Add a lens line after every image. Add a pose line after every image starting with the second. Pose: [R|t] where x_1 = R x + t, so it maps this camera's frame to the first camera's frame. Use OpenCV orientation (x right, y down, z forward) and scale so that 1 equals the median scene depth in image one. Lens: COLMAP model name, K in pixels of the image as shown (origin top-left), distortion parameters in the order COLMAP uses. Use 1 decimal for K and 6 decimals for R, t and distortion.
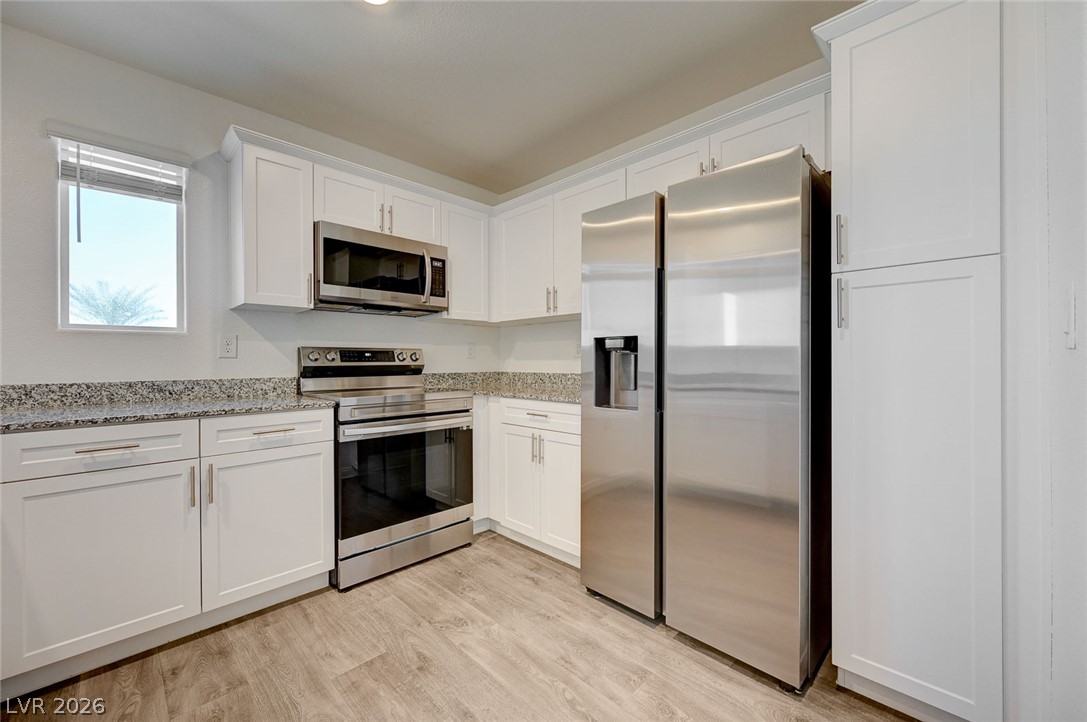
lens RADIAL K [[427.9, 0, 541.5], [0, 427.9, 358.3], [0, 0, 1]] dist [0.000903, 0.000032]
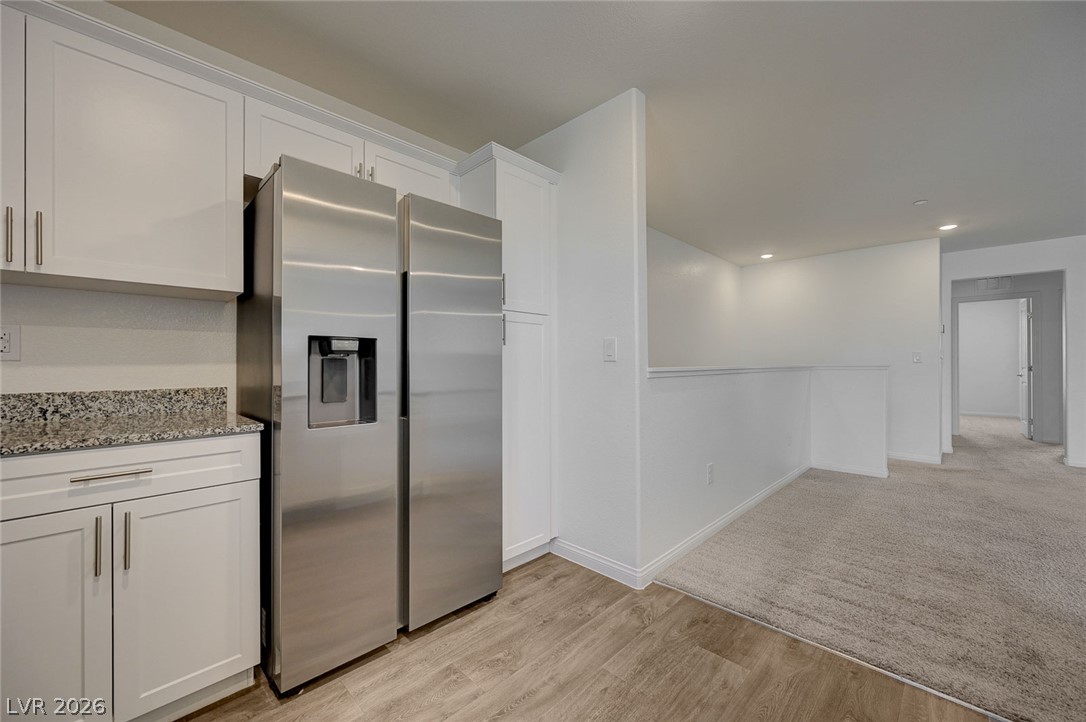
lens RADIAL K [[428.6, 0, 543.0], [0, 428.6, 361.0], [0, 0, 1]] dist [-0.002454, -0.000146]
pose [[-0.006384, 0.009795, 0.999932, -0.771702], [-0.005184, 0.999938, -0.009828, 0.001358], [-0.999966, -0.005246, -0.006333, 0.758580]]
